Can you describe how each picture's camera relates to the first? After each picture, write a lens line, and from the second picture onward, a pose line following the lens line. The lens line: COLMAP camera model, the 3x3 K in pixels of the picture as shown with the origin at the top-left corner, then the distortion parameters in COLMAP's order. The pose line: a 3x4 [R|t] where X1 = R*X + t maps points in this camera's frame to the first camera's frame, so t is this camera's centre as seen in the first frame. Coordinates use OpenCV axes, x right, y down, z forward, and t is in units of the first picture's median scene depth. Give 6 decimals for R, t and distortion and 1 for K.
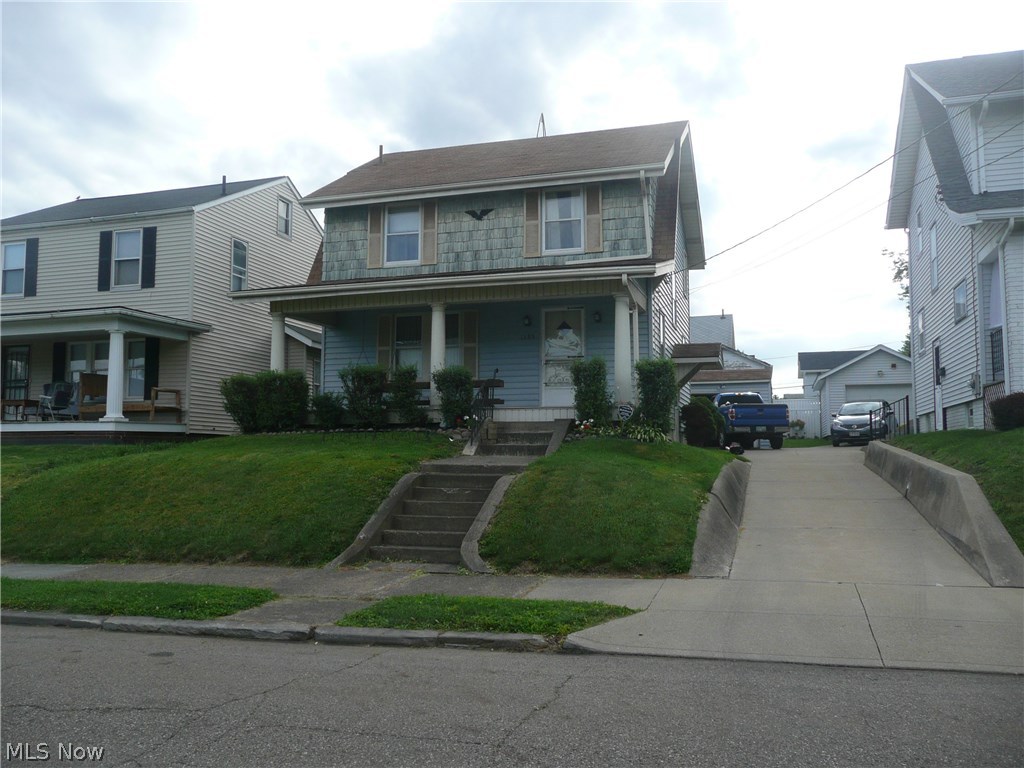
lens RADIAL K [[855.8, 0, 496.0], [0, 855.8, 382.0], [0, 0, 1]] dist [-0.018729, 0.003088]
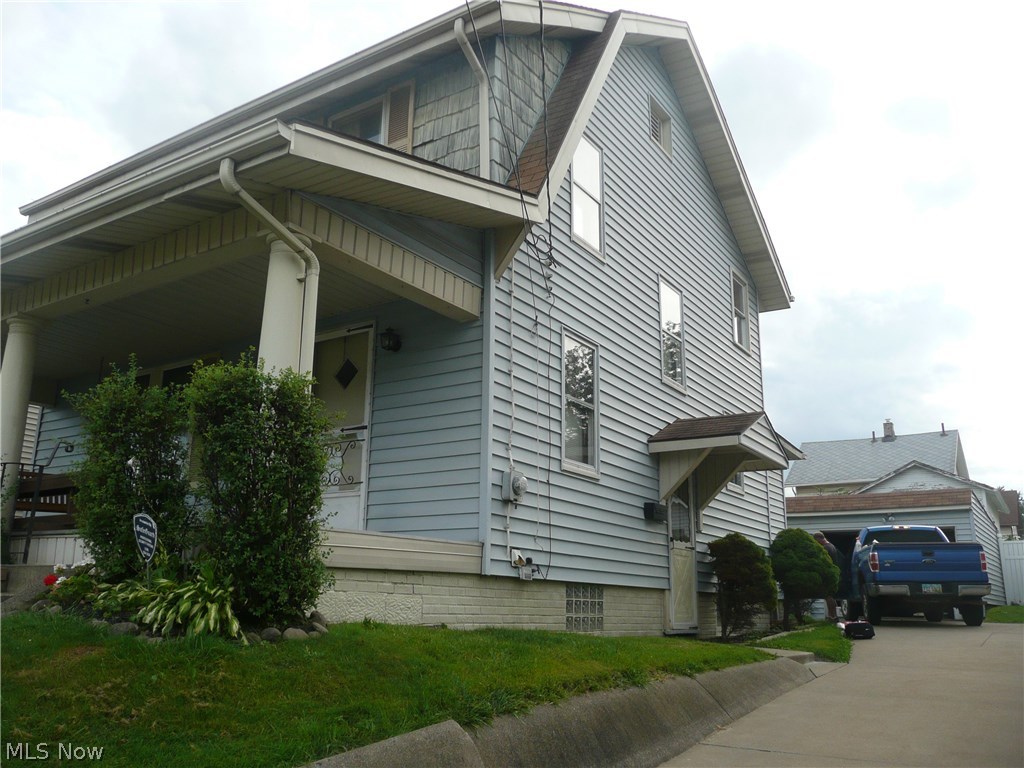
lens RADIAL K [[855.8, 0, 496.0], [0, 855.8, 382.0], [0, 0, 1]] dist [-0.018729, 0.003088]
pose [[0.961789, -0.053850, -0.268443, 0.310822], [0.005895, 0.984313, -0.176334, 0.030047], [0.273728, 0.168013, 0.947019, 0.606544]]
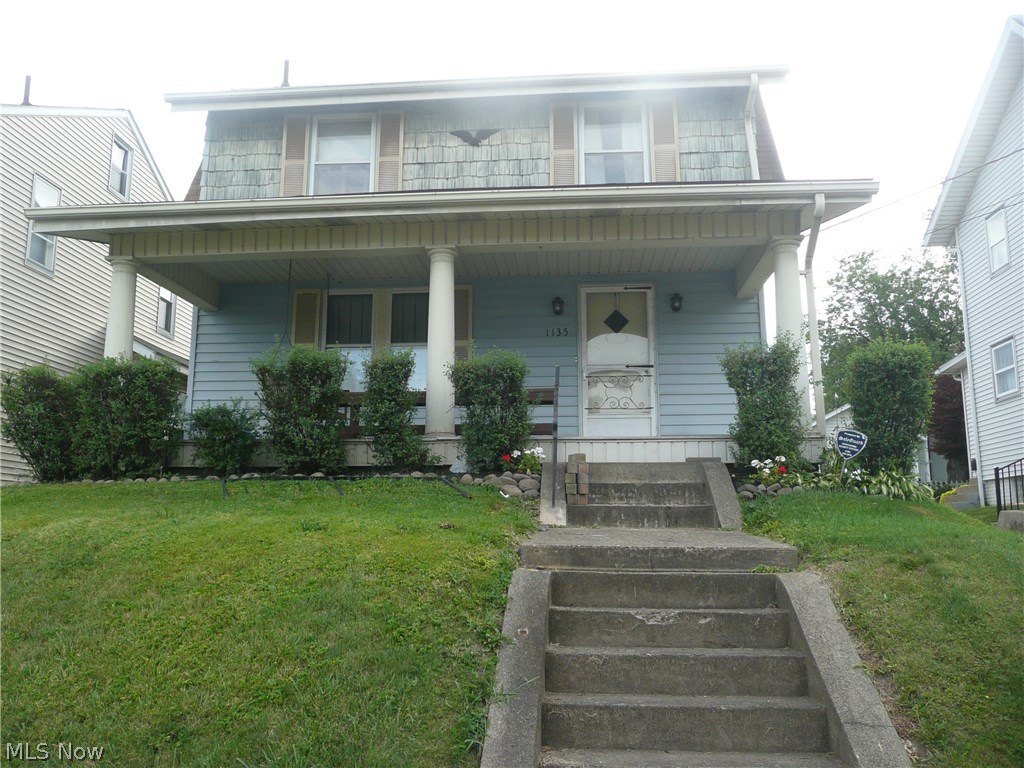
lens RADIAL K [[855.8, 0, 496.0], [0, 855.8, 382.0], [0, 0, 1]] dist [-0.018729, 0.003088]
pose [[0.976067, 0.039741, 0.213809, -0.144577], [-0.020104, 0.995440, -0.093247, 0.042937], [-0.216539, 0.086717, 0.972415, 0.454314]]
